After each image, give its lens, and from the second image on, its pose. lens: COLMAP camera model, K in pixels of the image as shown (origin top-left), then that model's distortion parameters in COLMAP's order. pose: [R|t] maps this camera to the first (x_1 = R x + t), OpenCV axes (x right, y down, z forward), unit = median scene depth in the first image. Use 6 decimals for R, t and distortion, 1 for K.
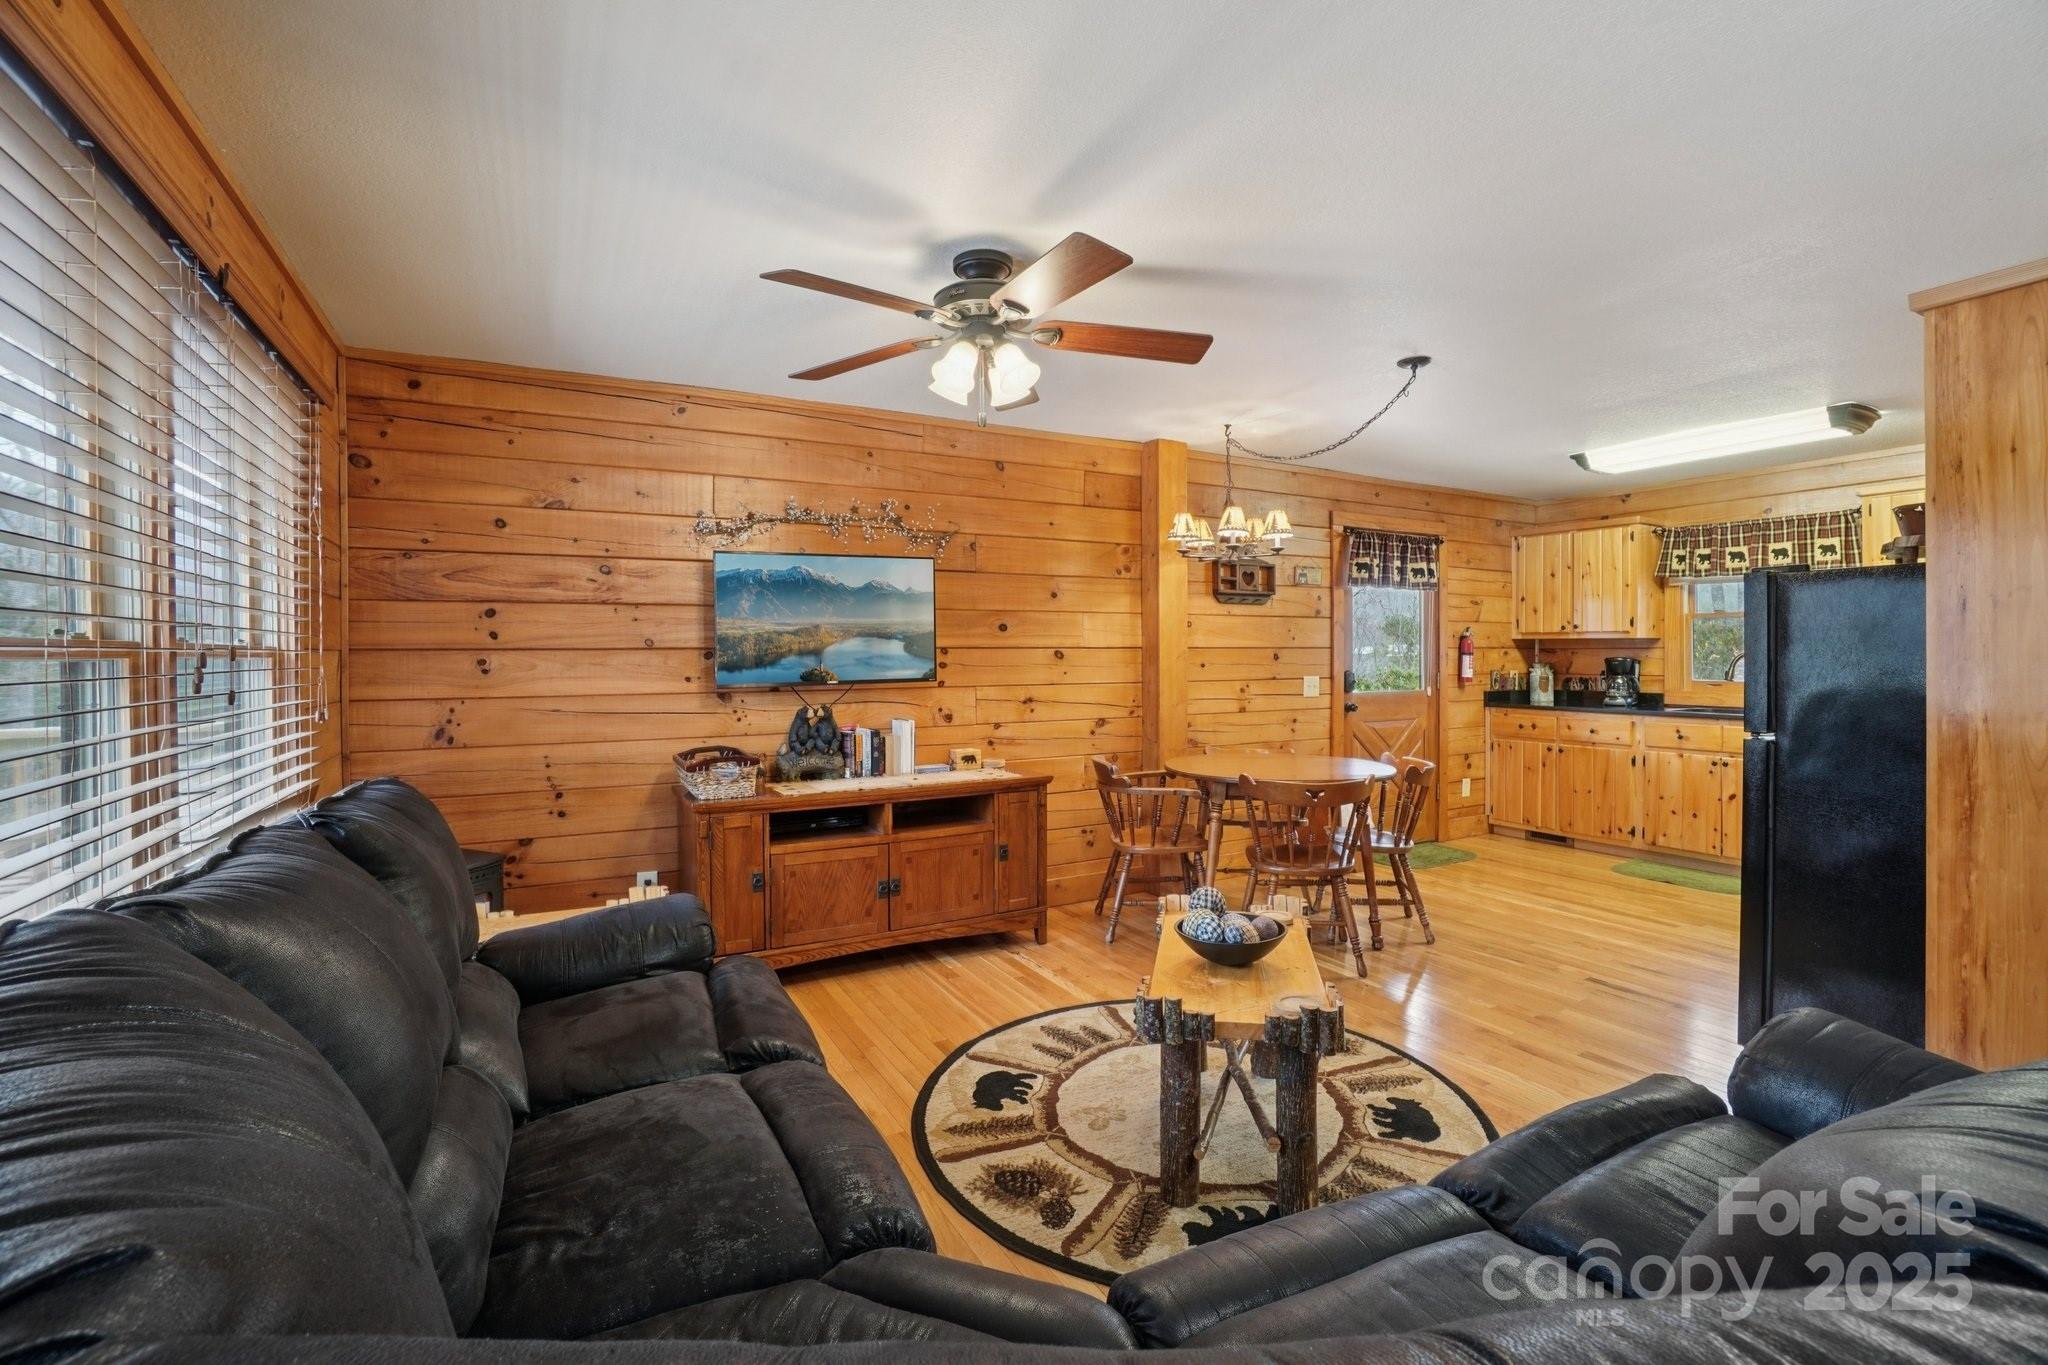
lens RADIAL K [[905.2, 0, 1024.9], [0, 905.2, 664.1], [0, 0, 1]] dist [-0.058462, 0.019686]
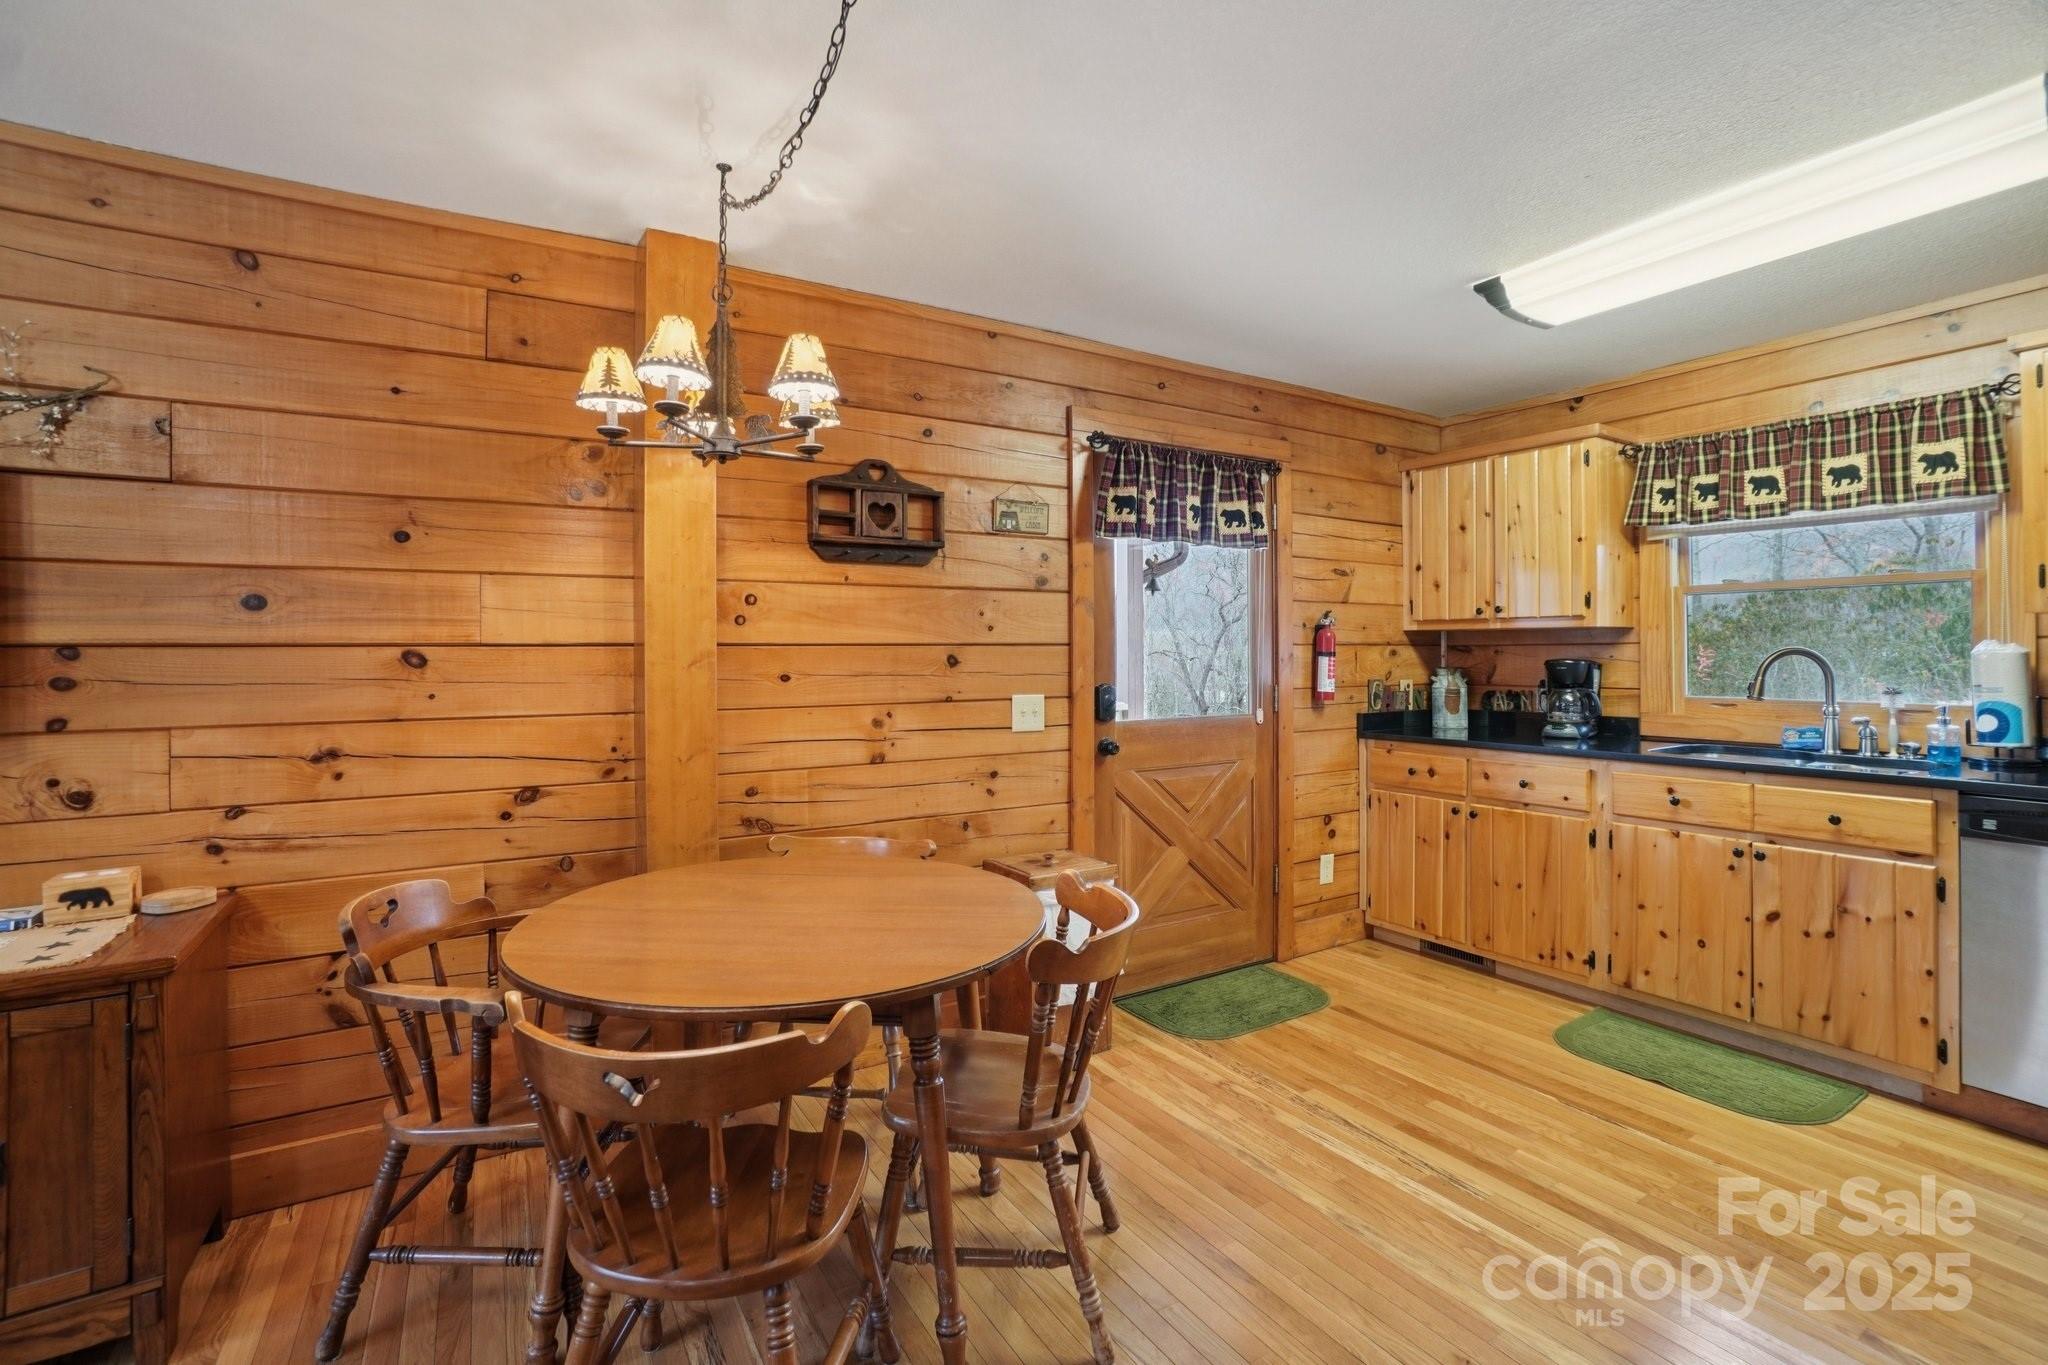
lens RADIAL K [[903.6, 0, 1020.7], [0, 903.6, 659.4], [0, 0, 1]] dist [-0.058179, 0.019043]
pose [[0.999298, -0.003230, 0.037319, 0.283132], [0.003465, 0.999974, -0.006254, -0.005084], [-0.037298, 0.006378, 0.999284, 0.420290]]
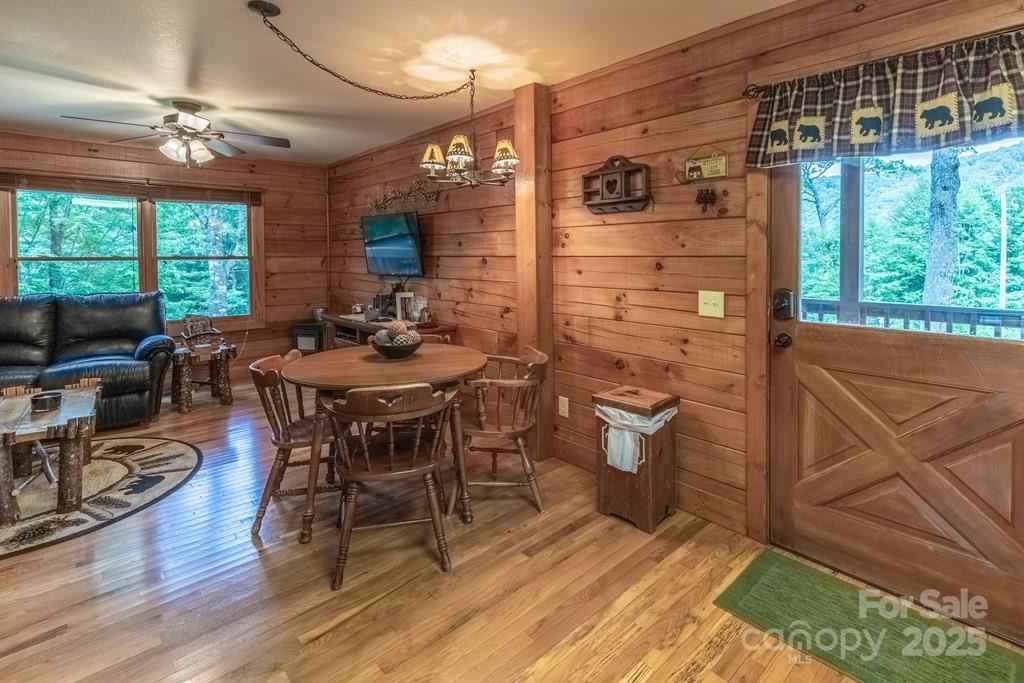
lens RADIAL K [[491.4, 0, 512.2], [0, 491.4, 266.6], [0, 0, 1]] dist [0.018666, -0.000044]
pose [[0.233202, 0.029292, -0.971987, 0.685607], [-0.005175, 0.999569, 0.028882, -0.020107], [0.972414, -0.001706, 0.233254, 0.698844]]
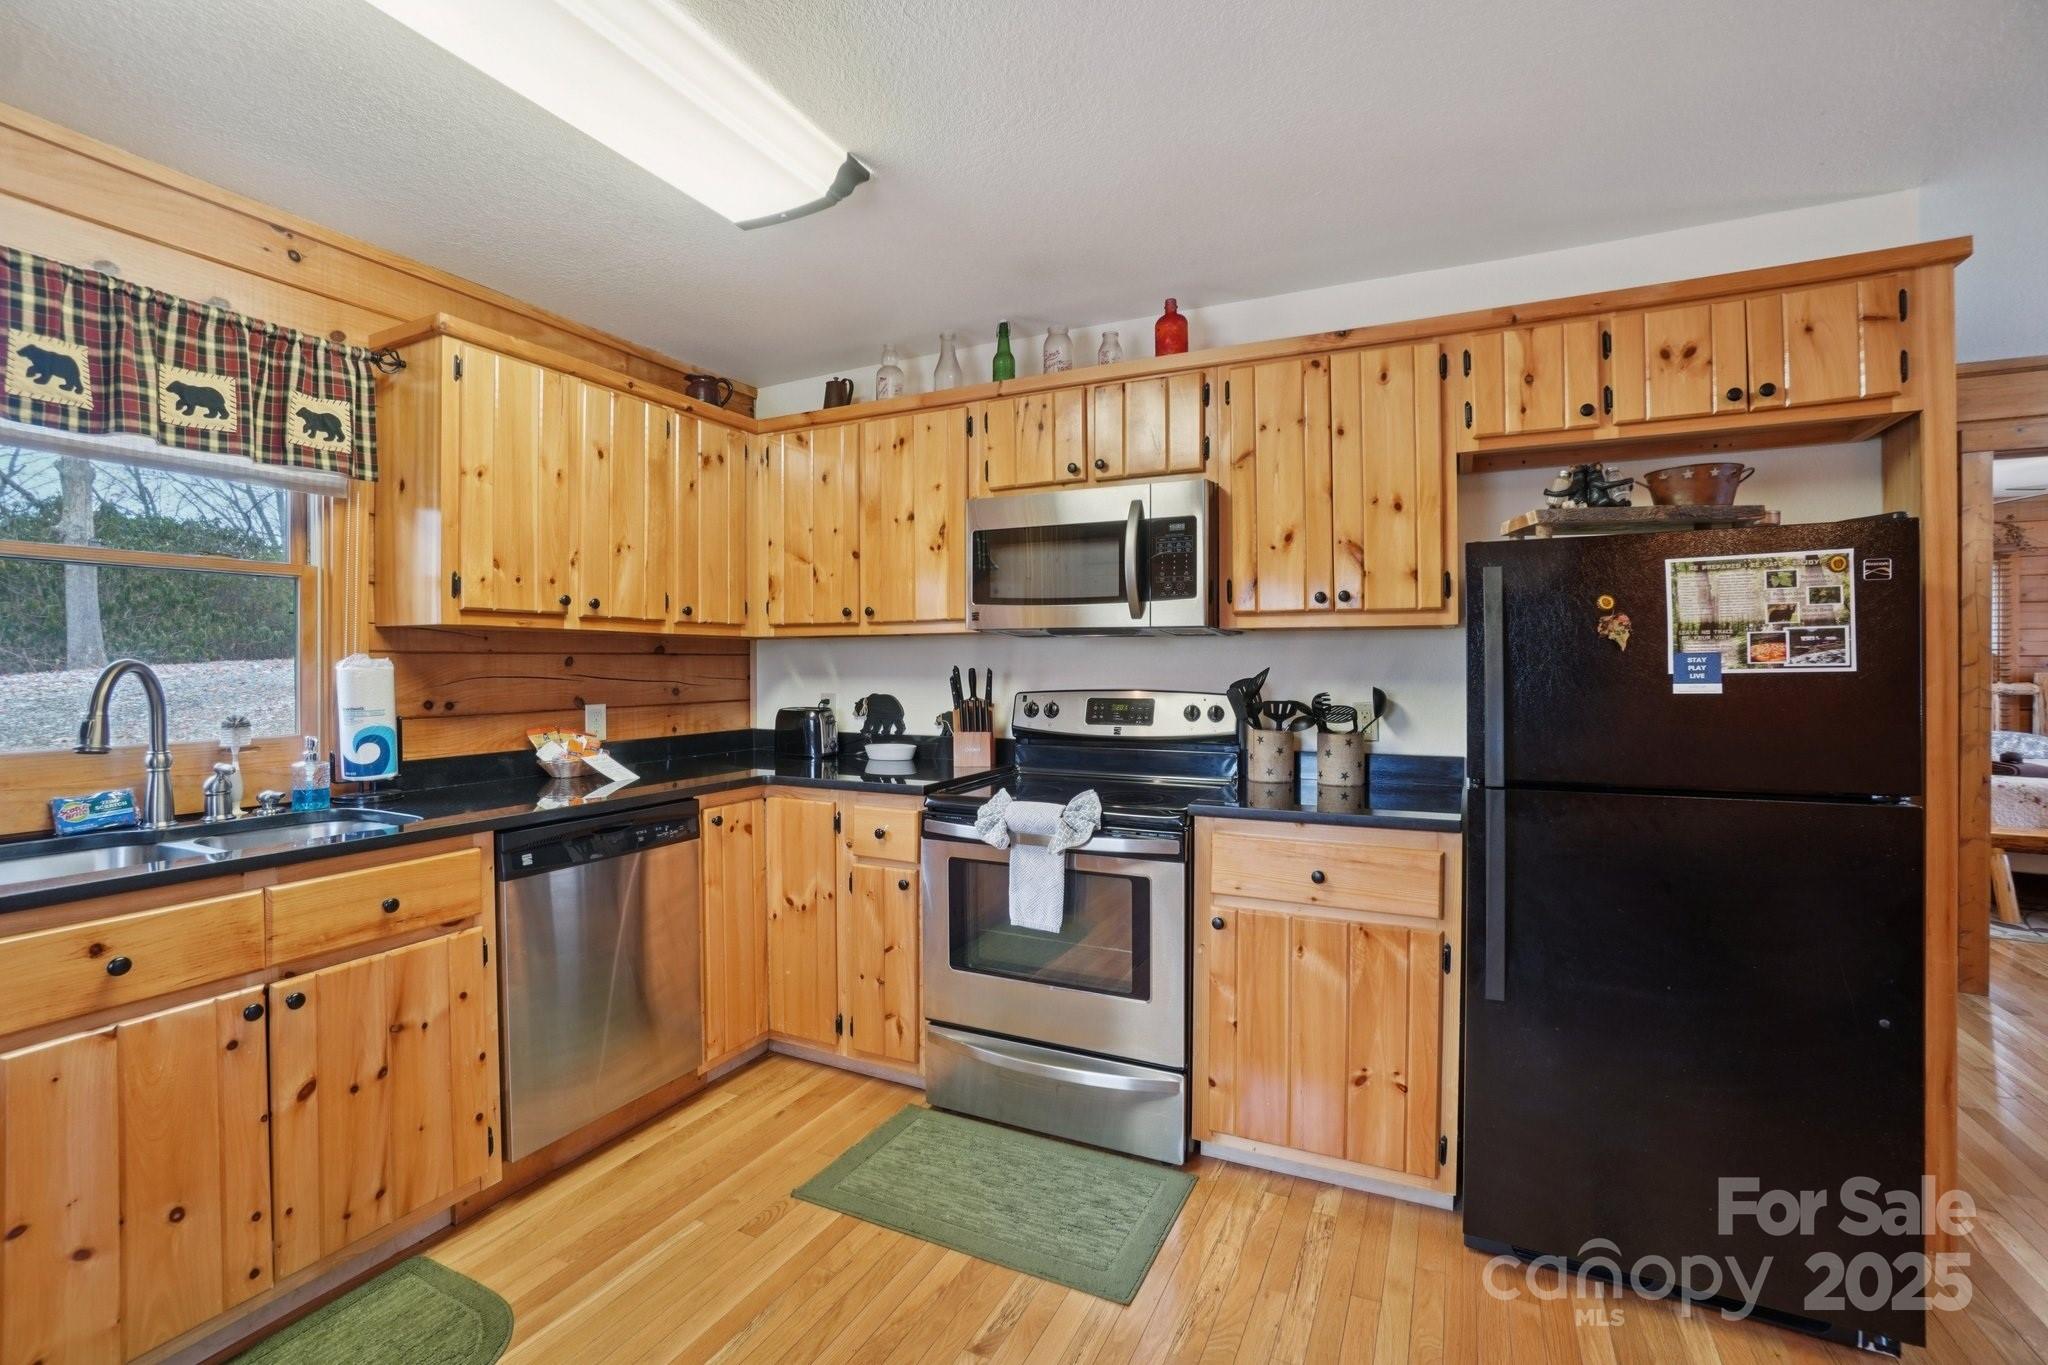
lens RADIAL K [[903.6, 0, 1020.7], [0, 903.6, 659.4], [0, 0, 1]] dist [-0.058179, 0.019043]
pose [[-0.580132, 0.007291, 0.814490, 0.326541], [0.010691, 0.999942, -0.001336, -0.010141], [-0.814452, 0.007933, -0.580176, 0.852747]]
